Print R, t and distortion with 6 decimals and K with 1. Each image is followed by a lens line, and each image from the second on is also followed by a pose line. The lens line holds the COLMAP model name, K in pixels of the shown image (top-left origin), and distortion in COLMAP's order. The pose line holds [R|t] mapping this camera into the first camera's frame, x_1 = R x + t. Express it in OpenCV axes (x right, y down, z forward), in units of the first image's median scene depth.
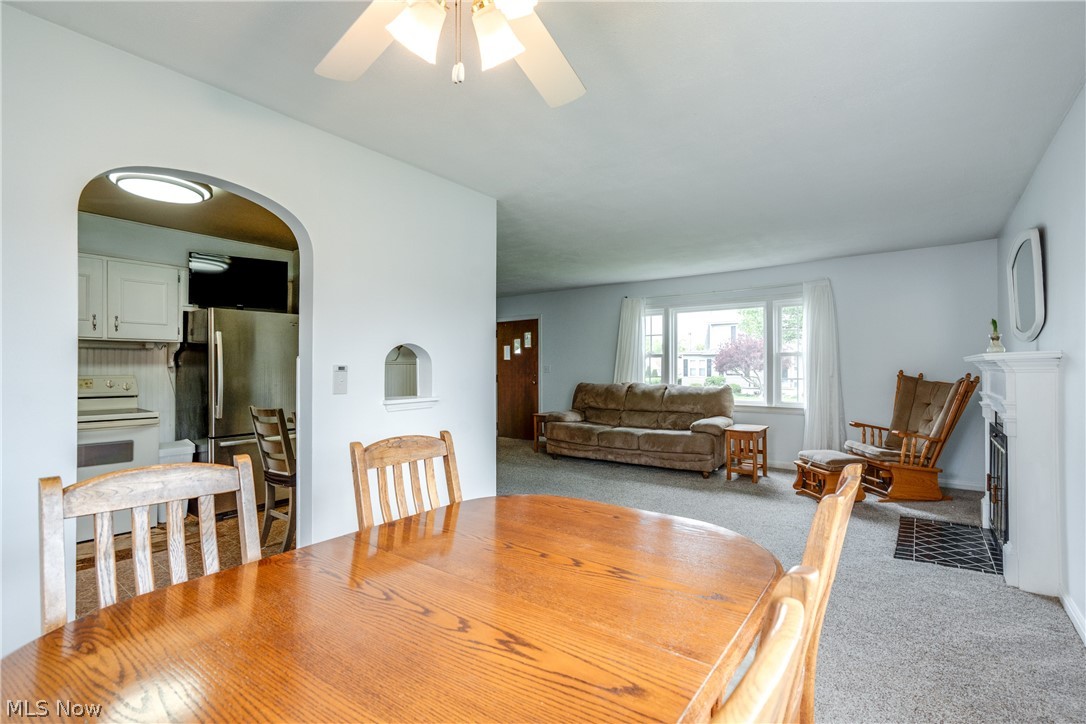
lens RADIAL K [[489.4, 0, 542.4], [0, 489.4, 366.3], [0, 0, 1]] dist [0.001256, 0.000218]
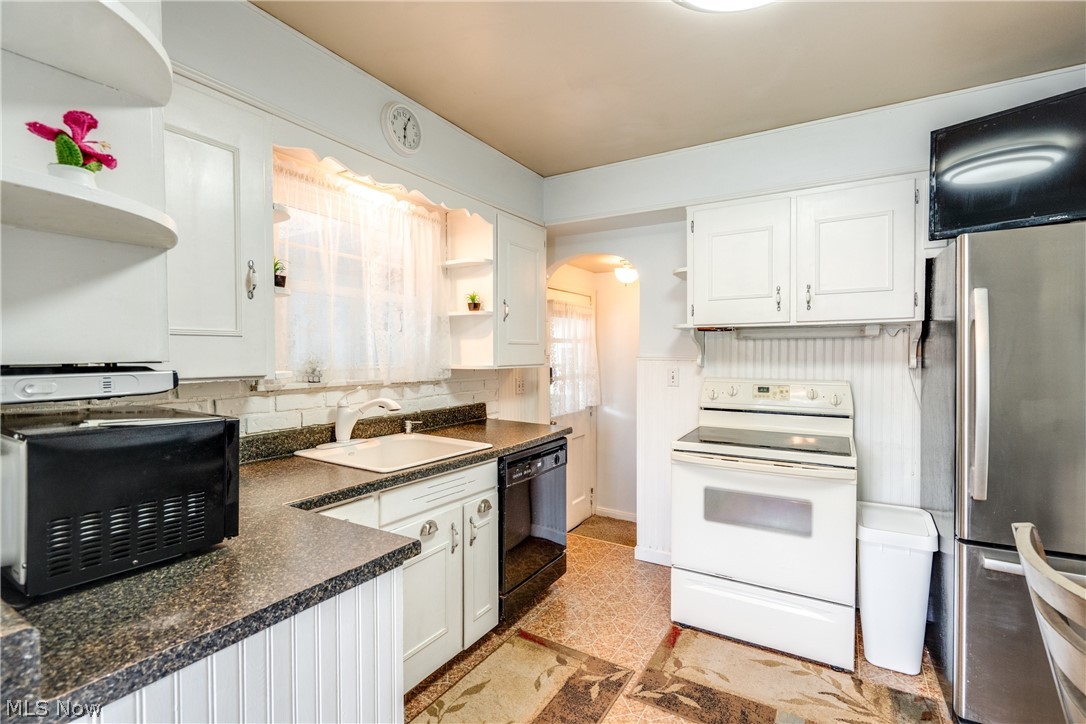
lens RADIAL K [[483.7, 0, 546.0], [0, 483.7, 358.6], [0, 0, 1]] dist [-0.001492, -0.000233]
pose [[0.095098, 0.010659, -0.995411, -0.284564], [0.004042, 0.999930, 0.011094, -0.017719], [0.995460, -0.005078, 0.095048, 0.583464]]
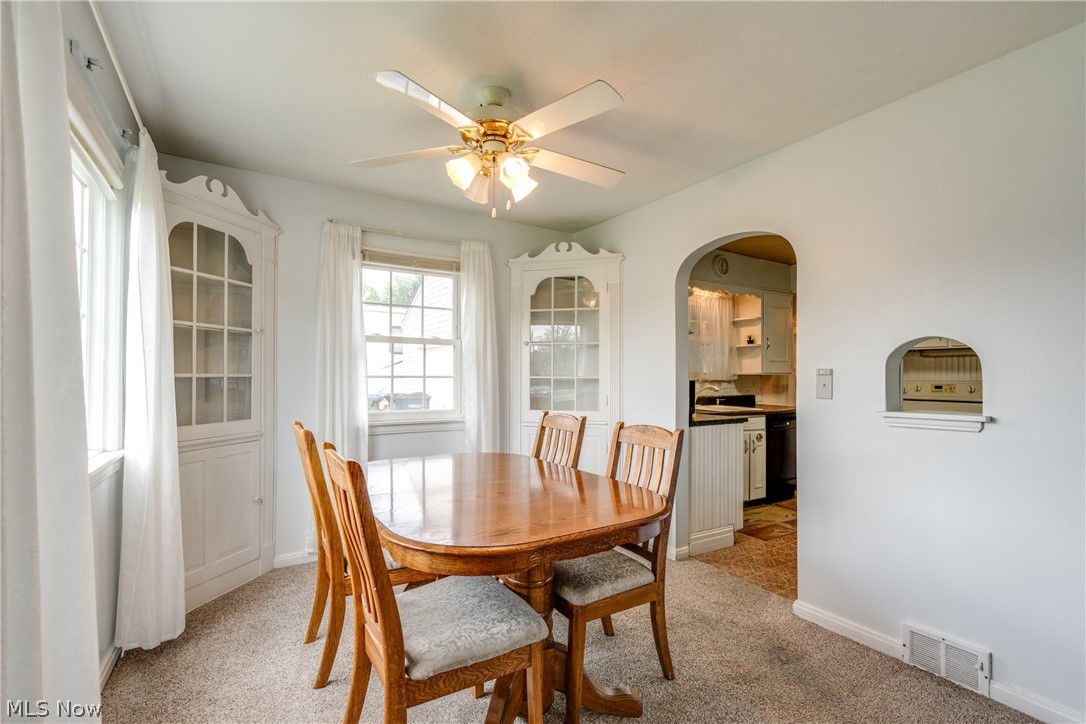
lens RADIAL K [[500.8, 0, 552.5], [0, 500.8, 372.3], [0, 0, 1]] dist [0.001768, 0.000460]
pose [[-0.354699, -0.009813, -0.934929, 0.429331], [0.000503, 0.999943, -0.010686, 0.010116], [0.934981, -0.004261, -0.354673, 0.531042]]
